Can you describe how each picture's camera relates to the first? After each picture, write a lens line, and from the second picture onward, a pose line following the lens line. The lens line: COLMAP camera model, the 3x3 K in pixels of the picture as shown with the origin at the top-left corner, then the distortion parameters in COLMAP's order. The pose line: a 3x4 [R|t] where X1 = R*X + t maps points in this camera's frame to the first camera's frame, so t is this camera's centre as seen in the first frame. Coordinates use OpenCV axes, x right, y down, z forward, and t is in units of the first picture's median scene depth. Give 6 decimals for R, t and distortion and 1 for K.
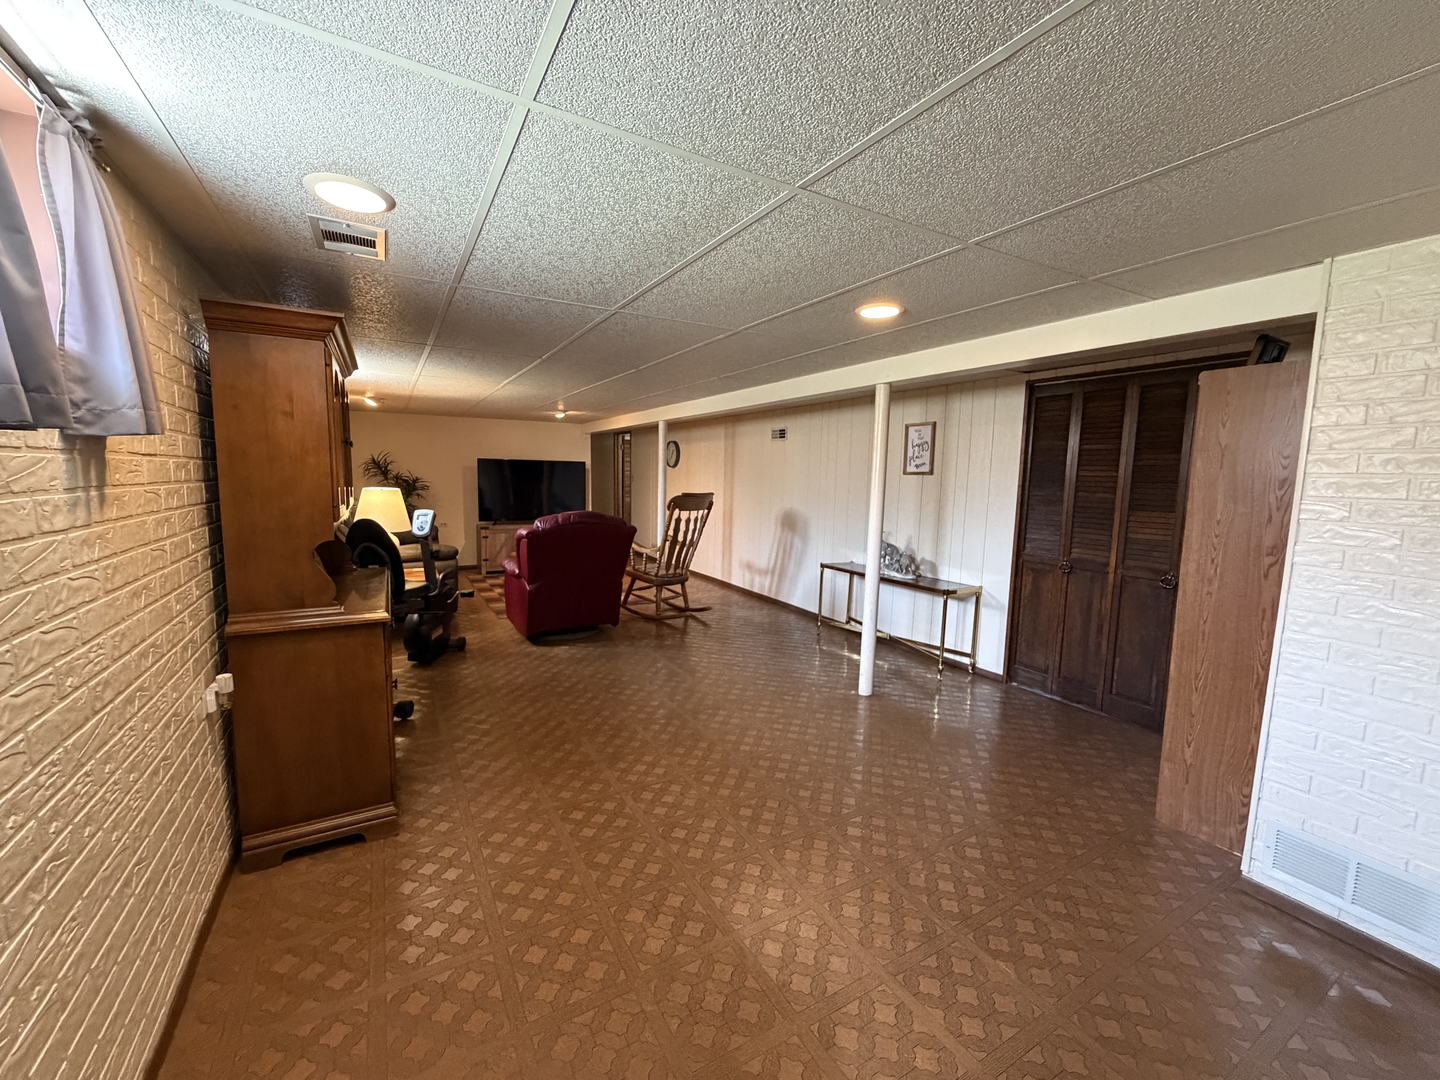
lens RADIAL K [[575.3, 0, 720.8], [0, 575.3, 539.5], [0, 0, 1]] dist [-0.000605, 0.000244]
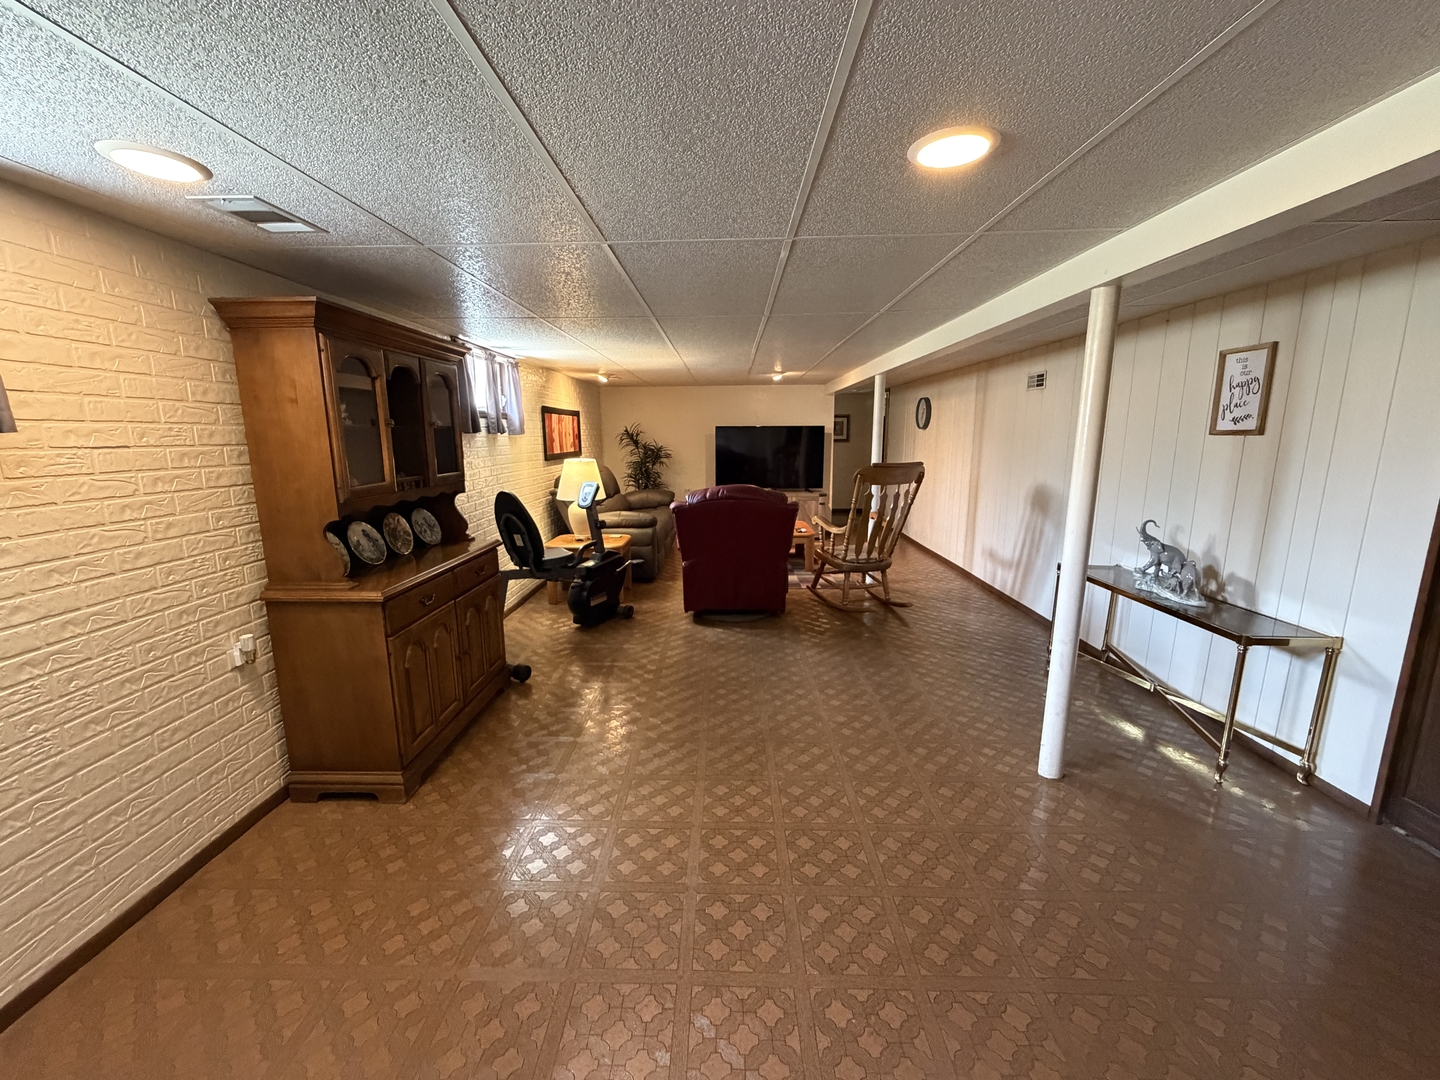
lens RADIAL K [[575.3, 0, 720.3], [0, 575.3, 540.2], [0, 0, 1]] dist [-0.000605, 0.000244]
pose [[0.851971, 0.070986, -0.518754, 0.206877], [-0.036111, 0.996374, 0.077036, -0.030334], [0.522342, -0.046899, 0.851446, 0.206412]]
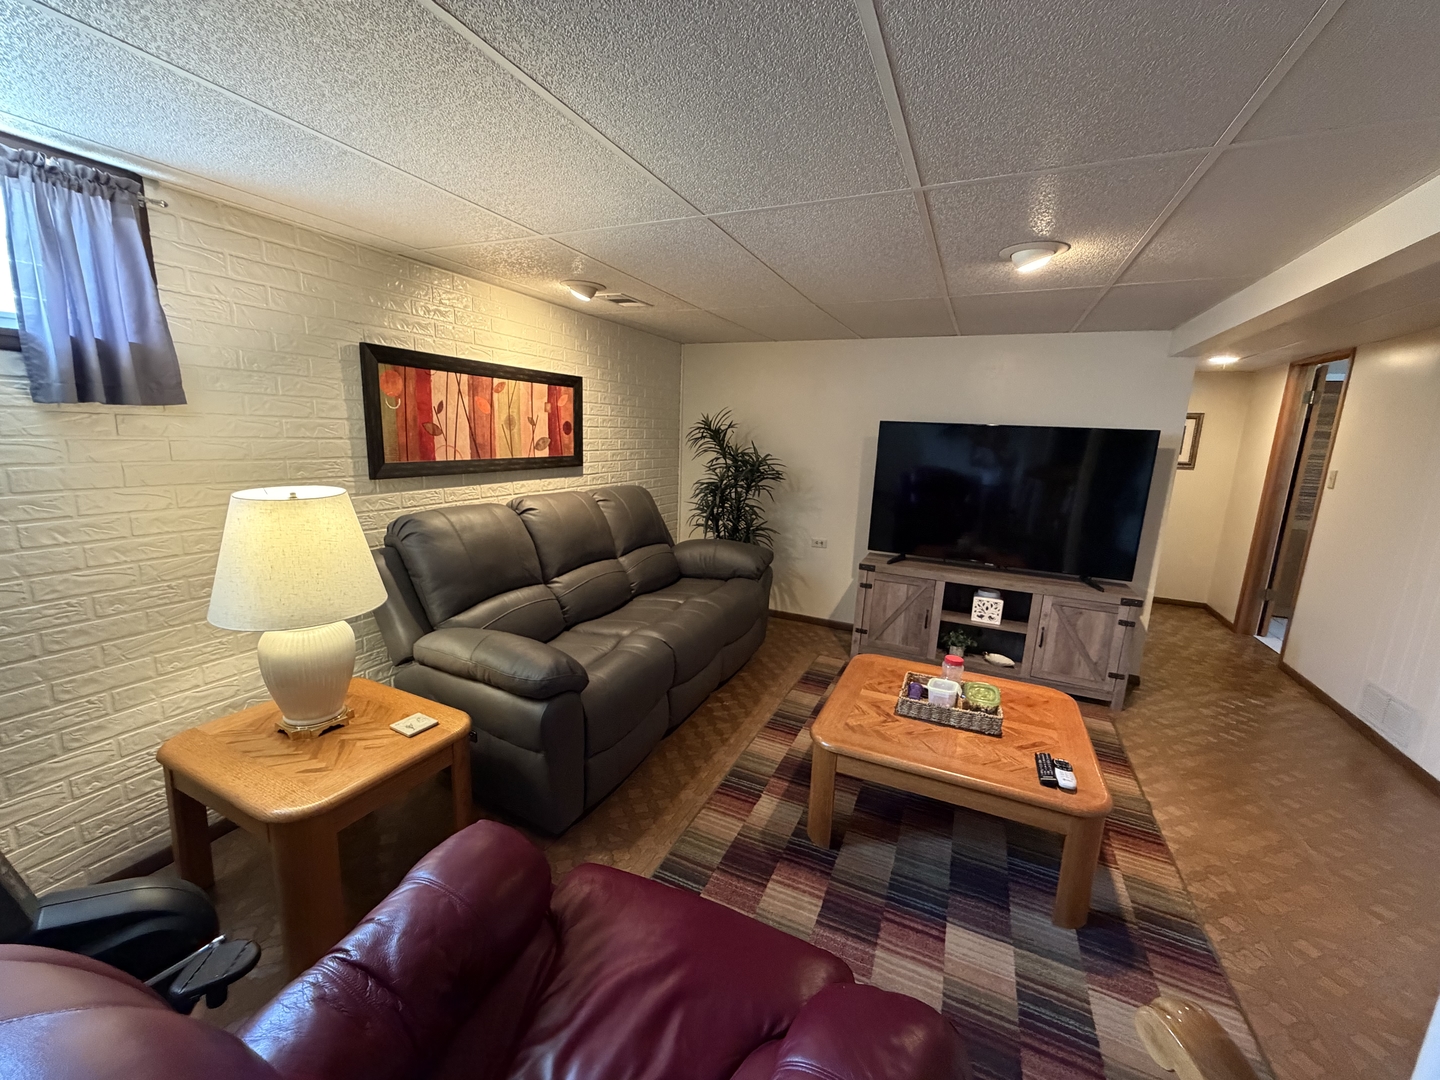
lens RADIAL K [[575.3, 0, 714.1], [0, 575.3, 541.2], [0, 0, 1]] dist [-0.000605, 0.000244]
pose [[0.564300, 0.161719, -0.809575, -0.158668], [-0.122434, 0.986176, 0.111656, -0.128493], [0.816440, 0.036112, 0.576299, 1.003913]]
